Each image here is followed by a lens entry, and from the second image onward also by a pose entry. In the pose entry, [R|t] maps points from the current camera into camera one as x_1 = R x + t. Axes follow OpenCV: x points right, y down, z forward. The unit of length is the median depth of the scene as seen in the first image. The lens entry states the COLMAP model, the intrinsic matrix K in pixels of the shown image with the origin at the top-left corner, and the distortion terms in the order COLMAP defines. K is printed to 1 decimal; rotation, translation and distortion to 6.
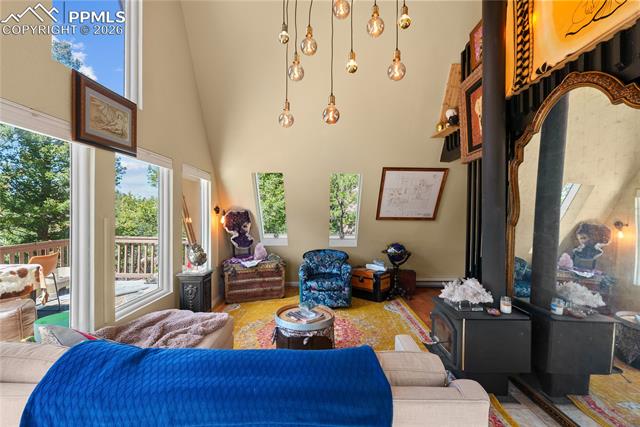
lens RADIAL K [[282.9, 0, 323.3], [0, 282.9, 211.9], [0, 0, 1]] dist [-0.000612, 0.000104]
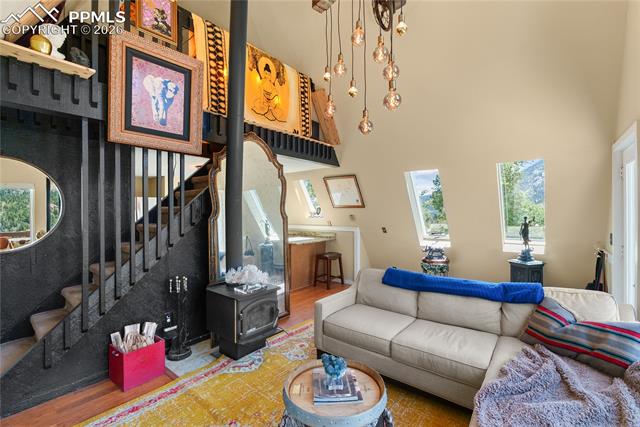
lens RADIAL K [[282.9, 0, 323.3], [0, 282.9, 211.9], [0, 0, 1]] dist [-0.000612, 0.000104]
pose [[-0.782769, -0.006921, 0.622274, -0.274553], [0.002184, 0.999901, 0.013868, -0.003516], [-0.622309, 0.012215, -0.782676, 0.982506]]
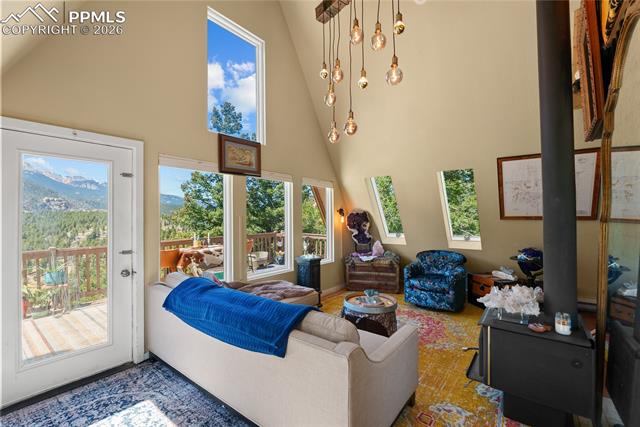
lens RADIAL K [[285.1, 0, 322.2], [0, 285.1, 215.8], [0, 0, 1]] dist [-0.004808, -0.000242]
pose [[0.787545, -0.011399, -0.616151, 0.323115], [0.012043, 0.999923, -0.003106, 0.014377], [0.616139, -0.004974, 0.787622, -0.010002]]
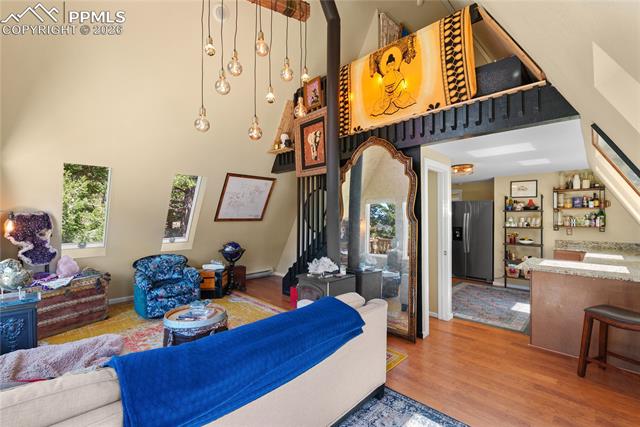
lens RADIAL K [[282.7, 0, 320.9], [0, 282.7, 214.1], [0, 0, 1]] dist [-0.002782, 0.000643]
pose [[0.707898, -0.006201, 0.706288, -0.305560], [0.009025, 0.999959, -0.000266, 0.005056], [-0.706257, 0.006562, 0.707925, -0.027061]]
